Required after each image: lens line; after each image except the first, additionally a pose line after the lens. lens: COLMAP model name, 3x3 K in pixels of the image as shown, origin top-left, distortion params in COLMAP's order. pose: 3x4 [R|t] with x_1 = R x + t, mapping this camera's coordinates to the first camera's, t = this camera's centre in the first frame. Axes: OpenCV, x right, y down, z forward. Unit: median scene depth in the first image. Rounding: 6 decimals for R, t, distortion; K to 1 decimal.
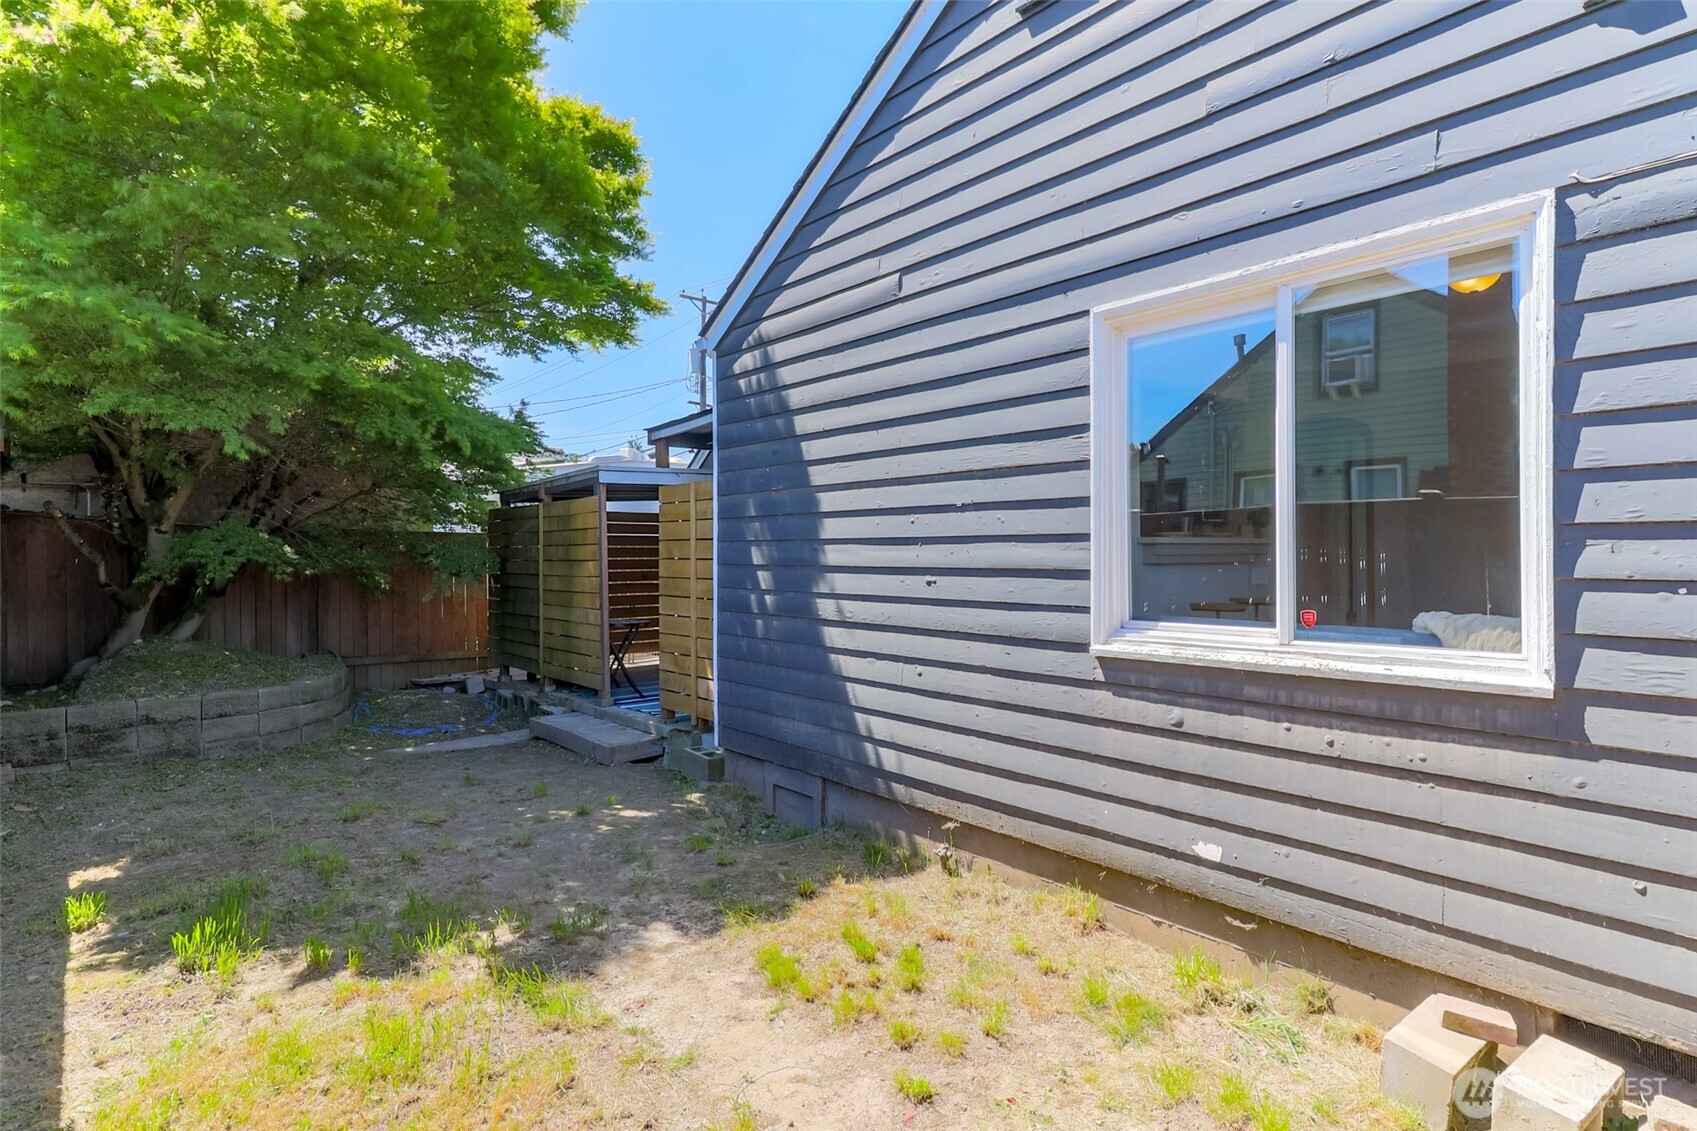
lens RADIAL K [[774.5, 0, 852.3], [0, 774.5, 558.5], [0, 0, 1]] dist [0.018994, 0.000420]
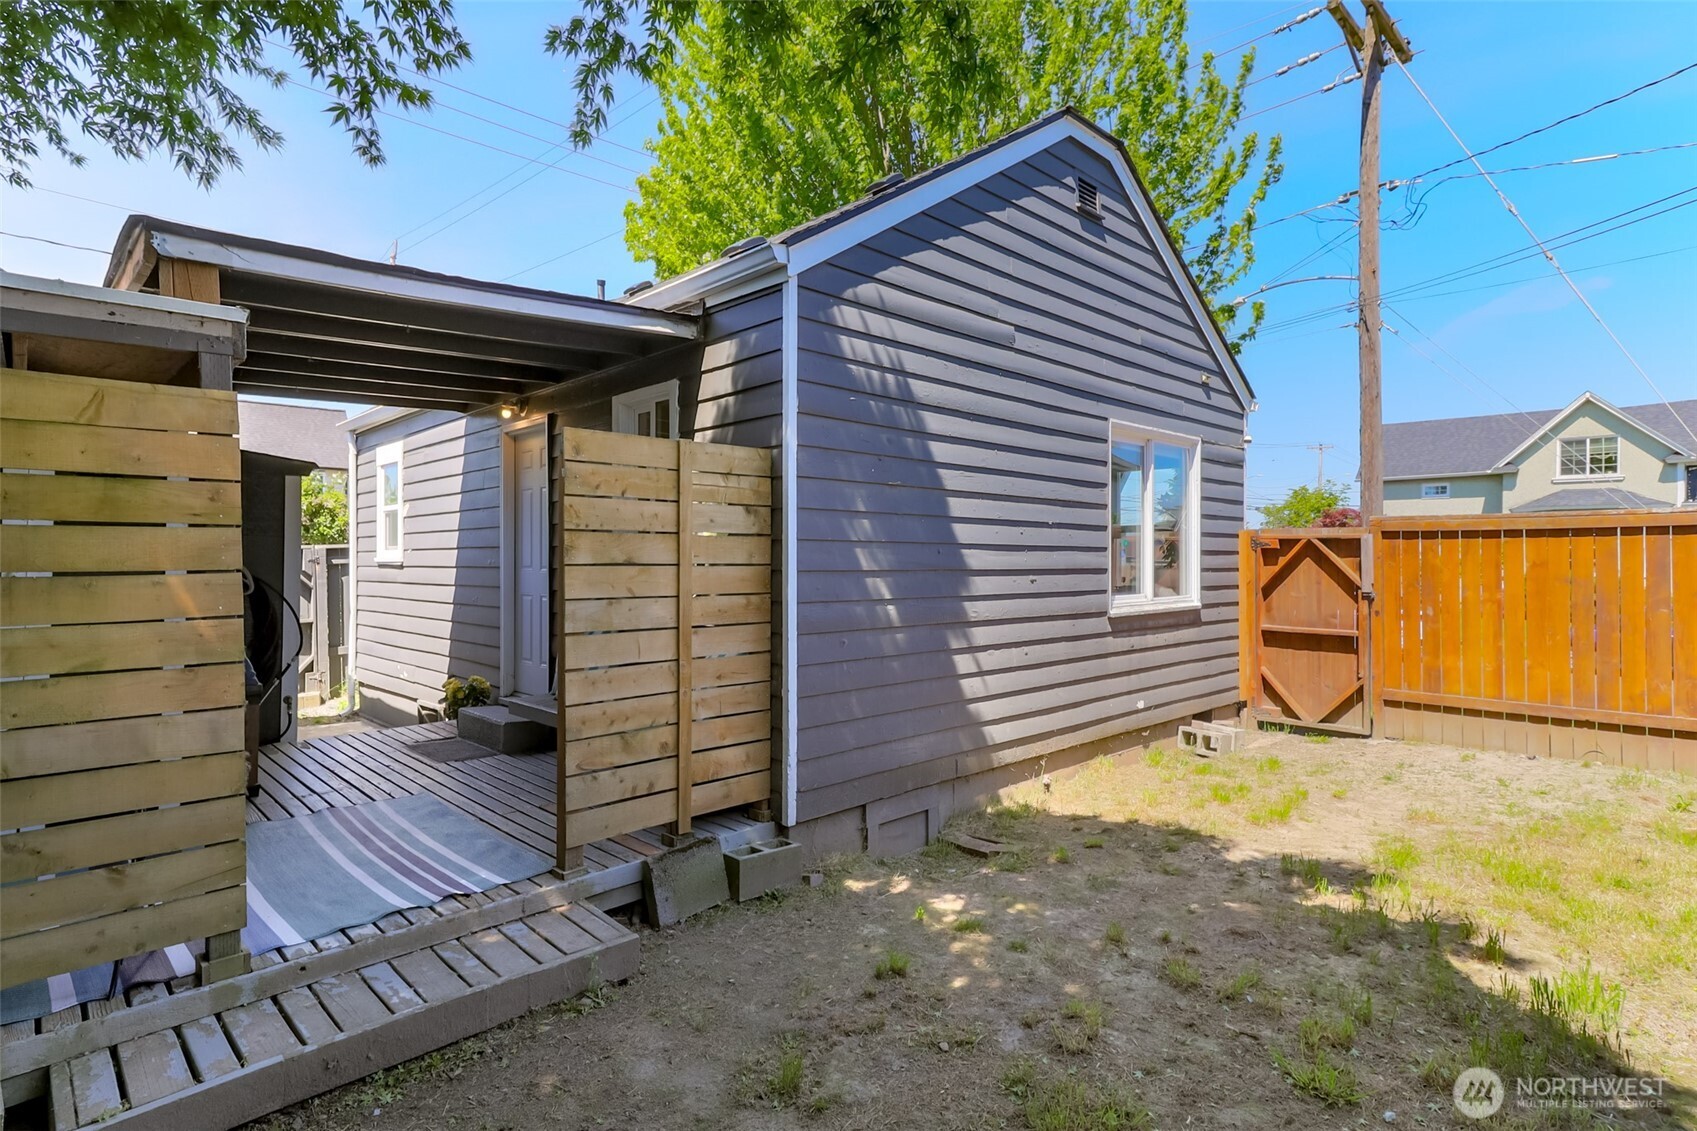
lens RADIAL K [[791.8, 0, 848.5], [0, 791.8, 565.5], [0, 0, 1]] dist [0.014694, -0.000054]
pose [[0.042003, -0.005982, 0.999100, -1.287897], [0.003774, 0.999976, 0.005829, -0.003625], [-0.999110, 0.003526, 0.042025, 1.305091]]
